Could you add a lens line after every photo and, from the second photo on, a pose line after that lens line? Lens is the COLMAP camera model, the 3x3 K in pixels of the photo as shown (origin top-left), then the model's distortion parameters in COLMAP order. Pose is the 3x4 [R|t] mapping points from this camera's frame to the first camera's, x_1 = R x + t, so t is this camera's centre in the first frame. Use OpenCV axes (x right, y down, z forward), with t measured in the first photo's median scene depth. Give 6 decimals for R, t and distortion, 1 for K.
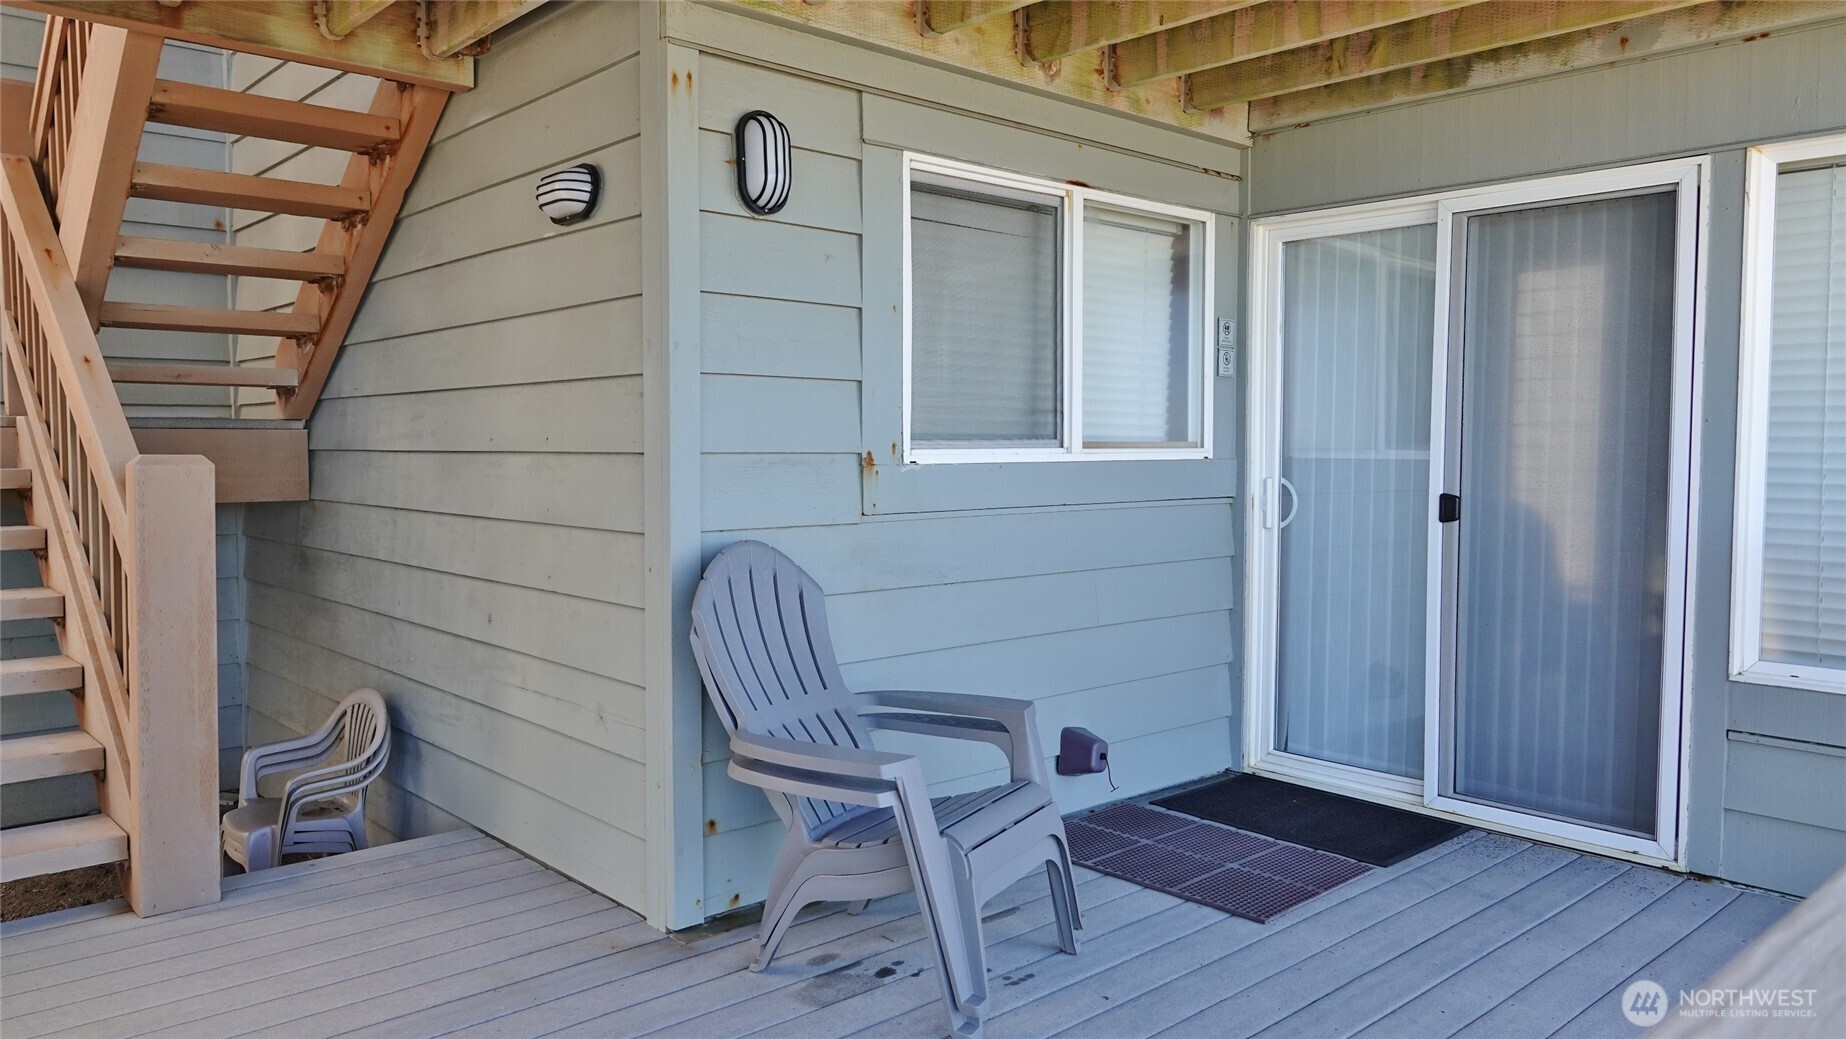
lens RADIAL K [[1301.5, 0, 924.5], [0, 1301.5, 524.5], [0, 0, 1]] dist [-0.000504, -0.010191]
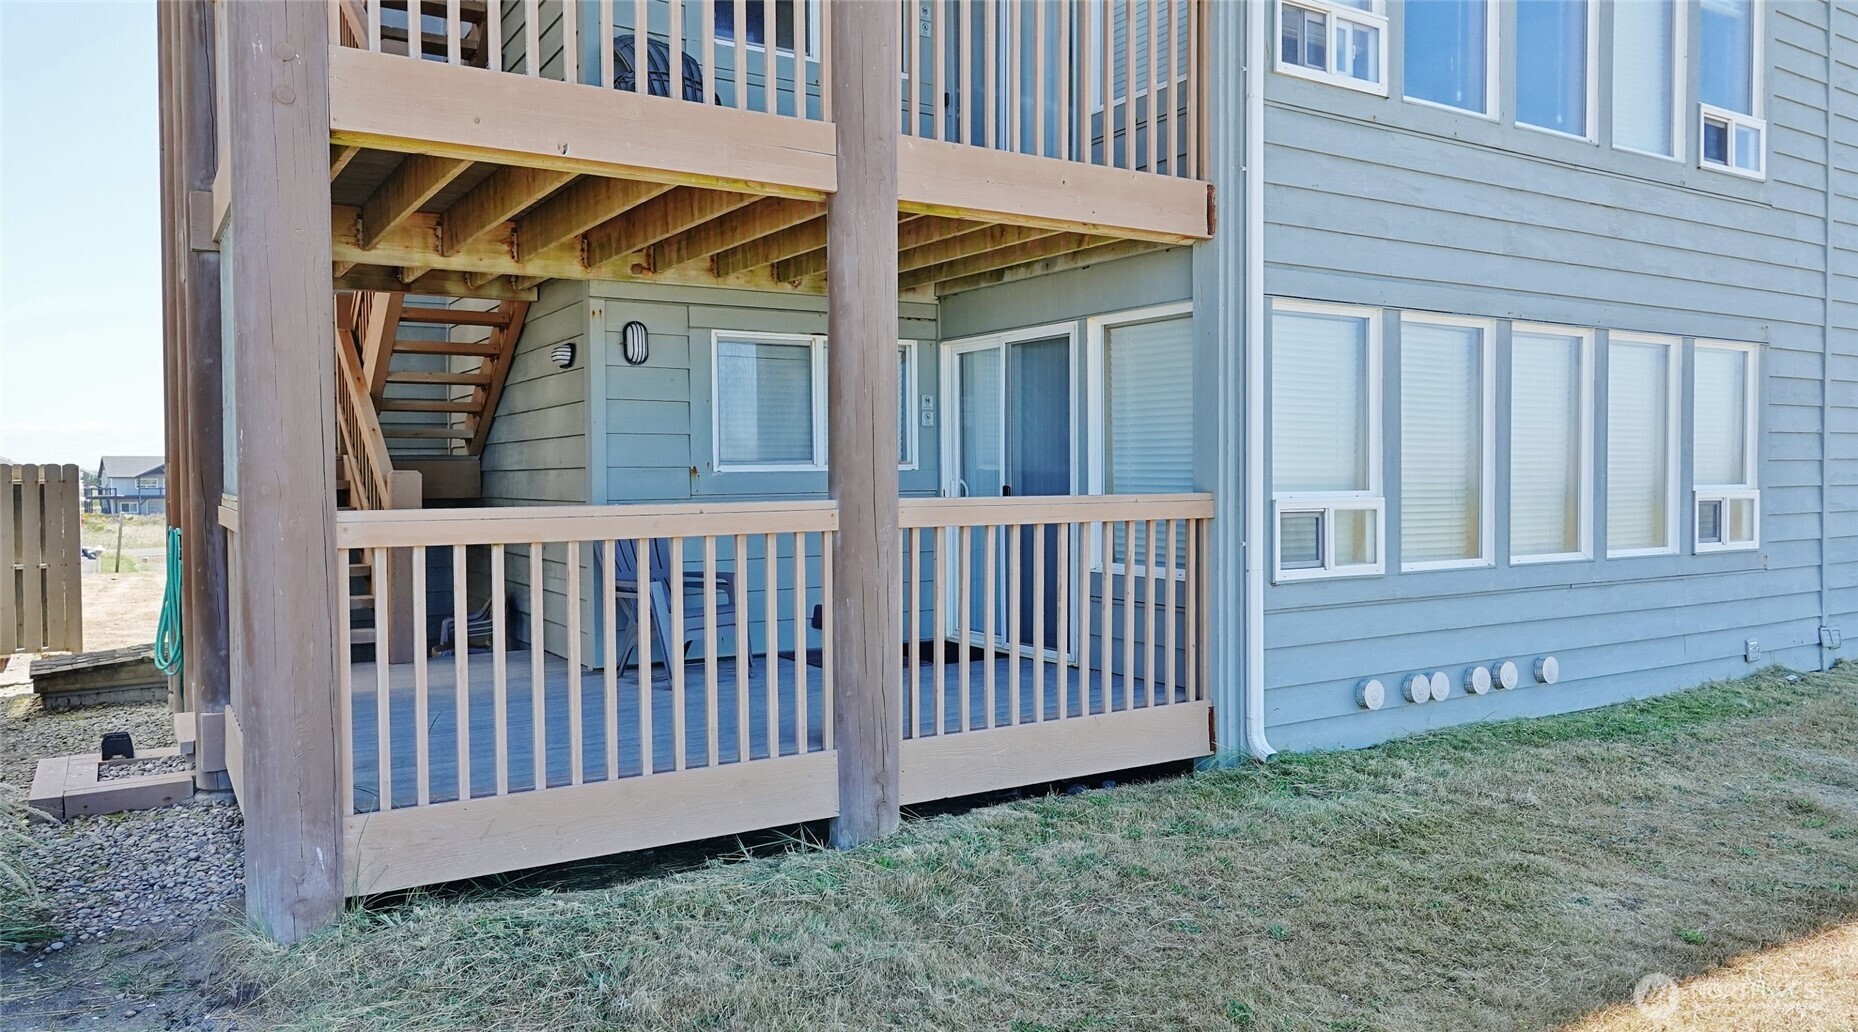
lens RADIAL K [[1310.0, 0, 928.8], [0, 1310.0, 513.5], [0, 0, 1]] dist [-0.000504, -0.010191]
pose [[0.983913, -0.004084, -0.178600, 0.663651], [-0.001872, 0.999448, -0.033167, 0.086760], [0.178637, 0.032968, 0.983363, -0.990318]]
